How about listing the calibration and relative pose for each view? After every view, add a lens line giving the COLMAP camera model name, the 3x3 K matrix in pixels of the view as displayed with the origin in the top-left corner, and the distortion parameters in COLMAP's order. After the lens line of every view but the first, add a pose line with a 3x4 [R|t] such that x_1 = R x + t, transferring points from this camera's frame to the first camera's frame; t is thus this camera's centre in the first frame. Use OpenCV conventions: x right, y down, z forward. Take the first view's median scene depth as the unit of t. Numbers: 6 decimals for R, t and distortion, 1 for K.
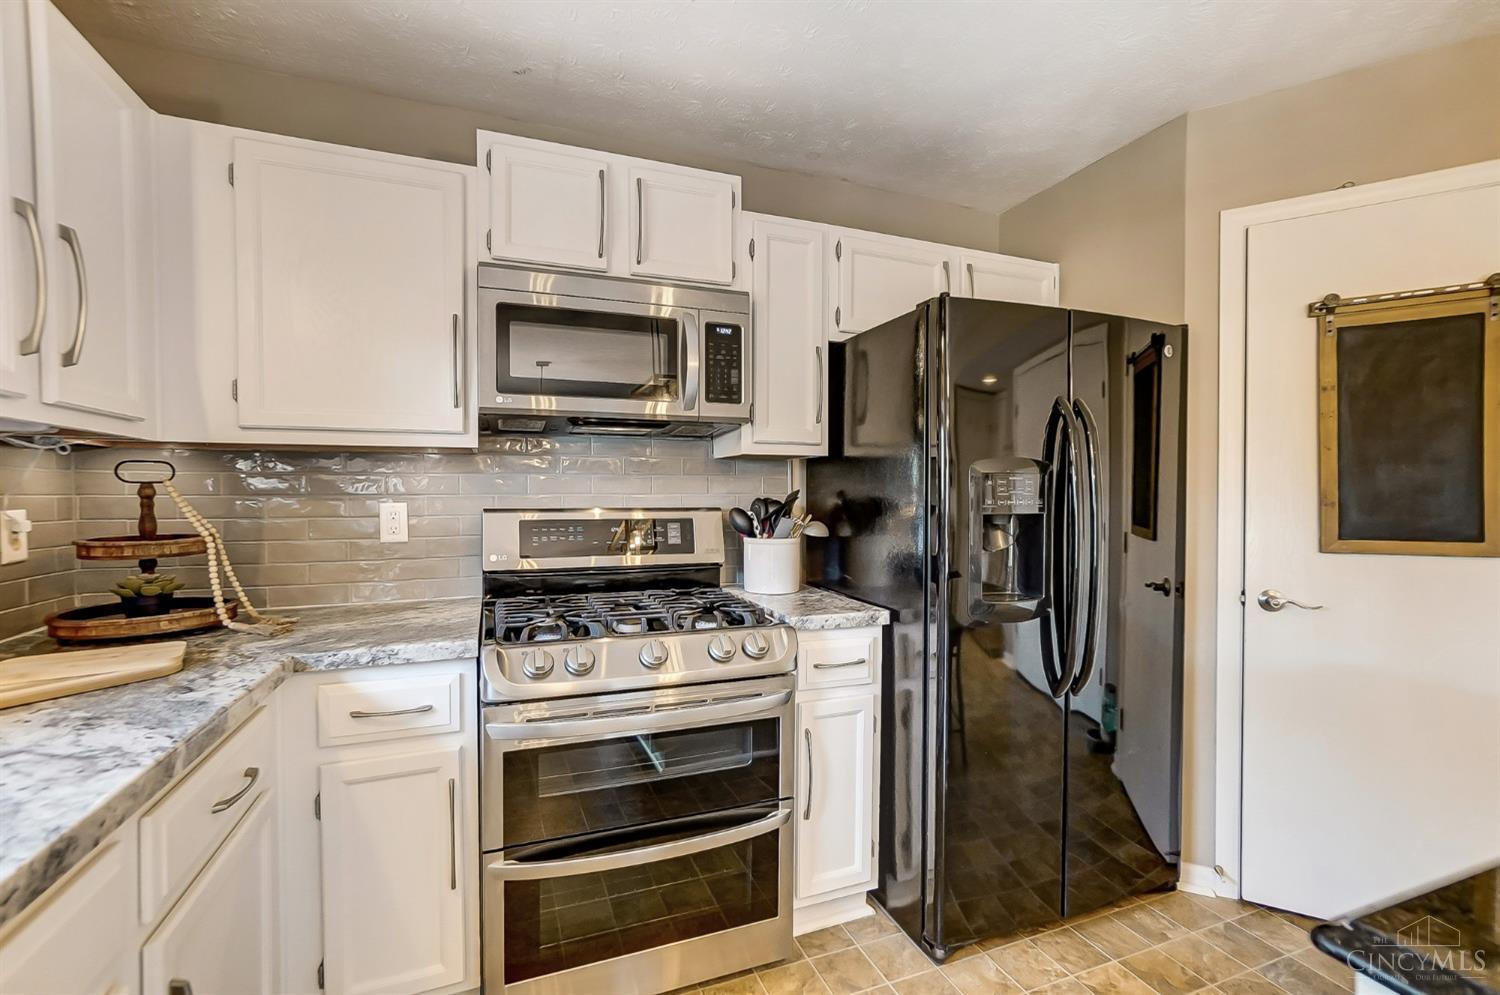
lens RADIAL K [[659.6, 0, 744.4], [0, 659.6, 501.4], [0, 0, 1]] dist [-0.001792, 0.000473]
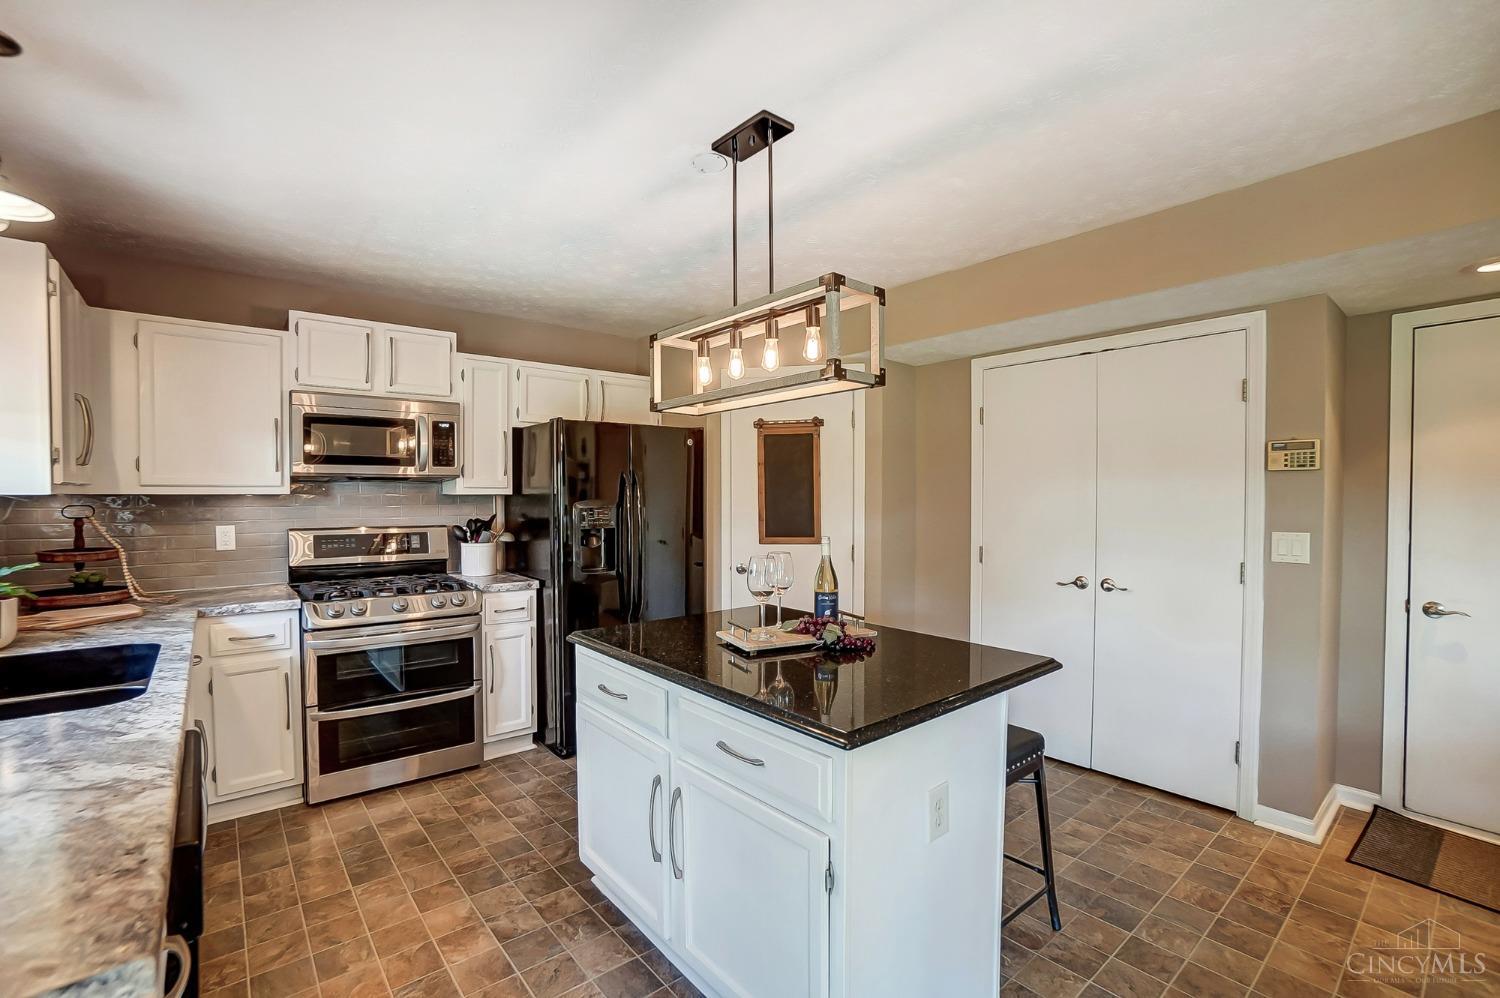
lens RADIAL K [[663.7, 0, 743.1], [0, 663.7, 507.7], [0, 0, 1]] dist [-0.069946, 0.025926]
pose [[0.946864, -0.006880, 0.321559, 0.165372], [0.005446, 0.999971, 0.005359, -0.045613], [-0.321587, -0.003323, 0.946874, -0.923045]]
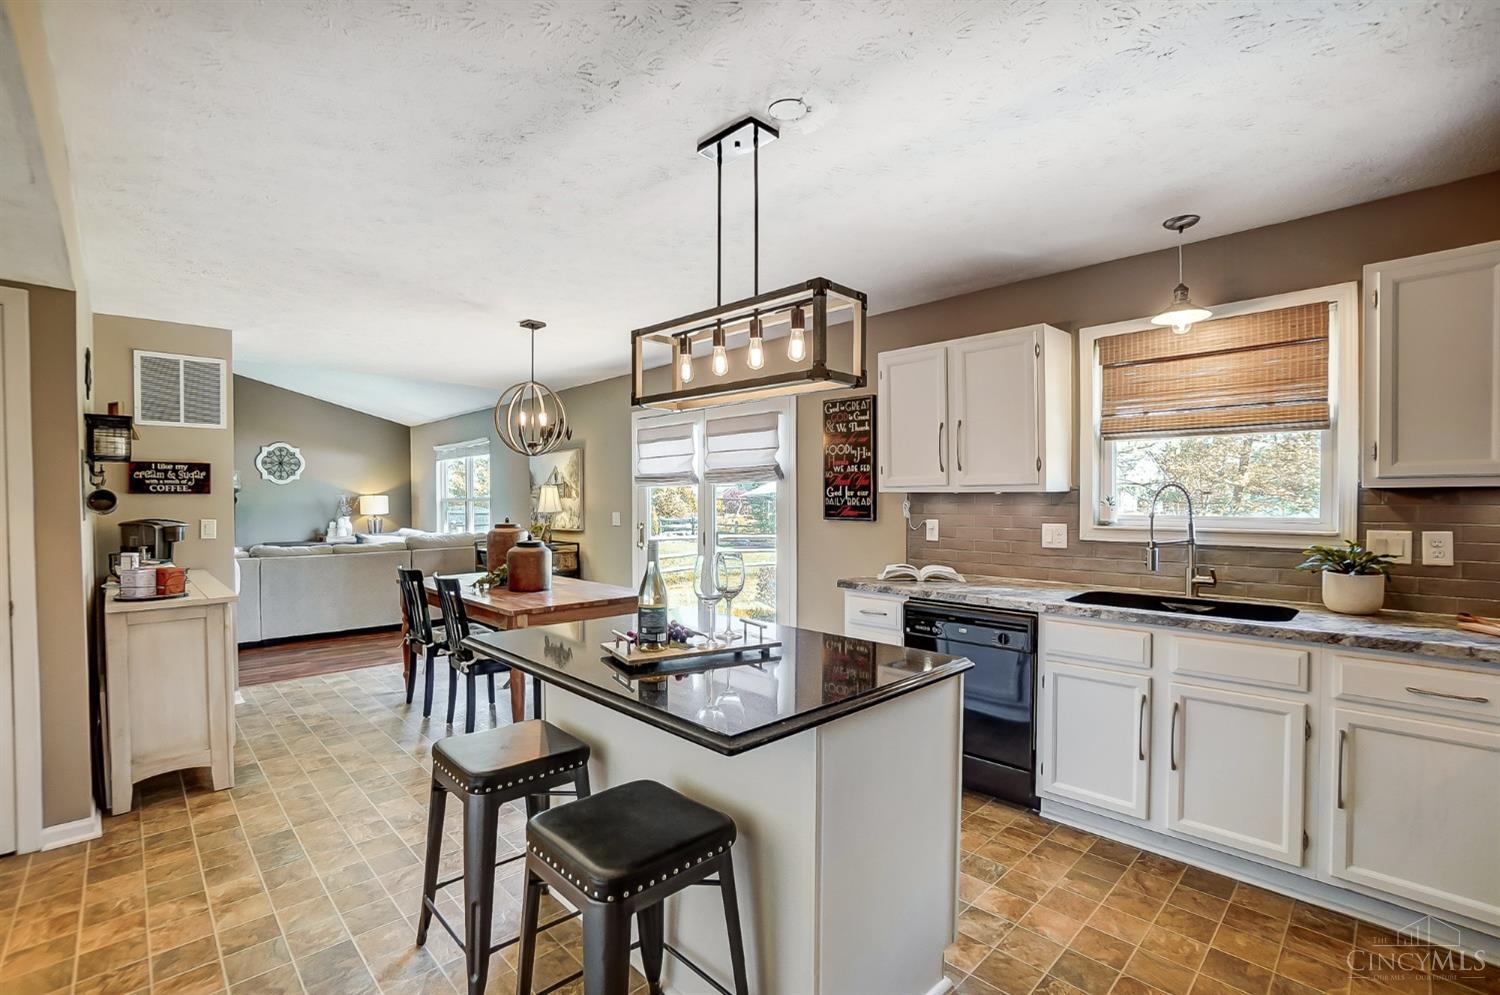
lens RADIAL K [[674.3, 0, 749.9], [0, 674.3, 505.5], [0, 0, 1]] dist [-0.061683, 0.021623]
pose [[-0.921076, 0.006836, -0.389323, 0.907203], [-0.002735, 0.999708, 0.024023, -0.061168], [0.389373, 0.023192, -0.920788, 1.047132]]
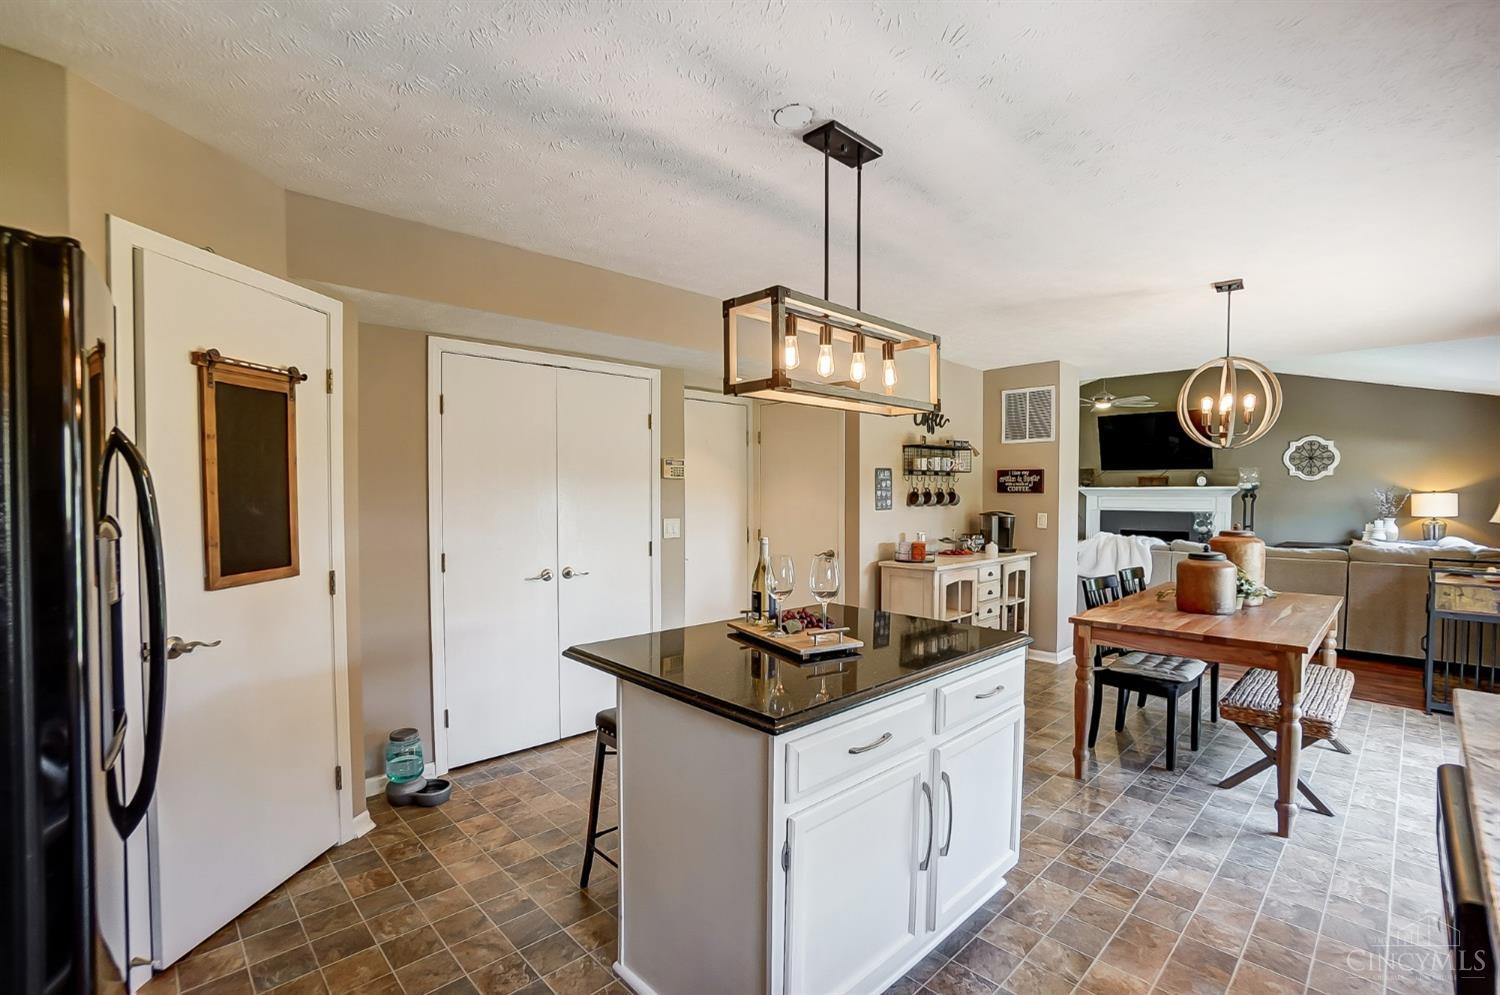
lens RADIAL K [[674.3, 0, 749.9], [0, 674.3, 505.5], [0, 0, 1]] dist [-0.061683, 0.021623]
pose [[-0.388020, -0.018639, 0.921462, -0.416499], [0.011303, 0.999624, 0.024979, -0.074527], [-0.921582, 0.020108, -0.387664, 0.592893]]
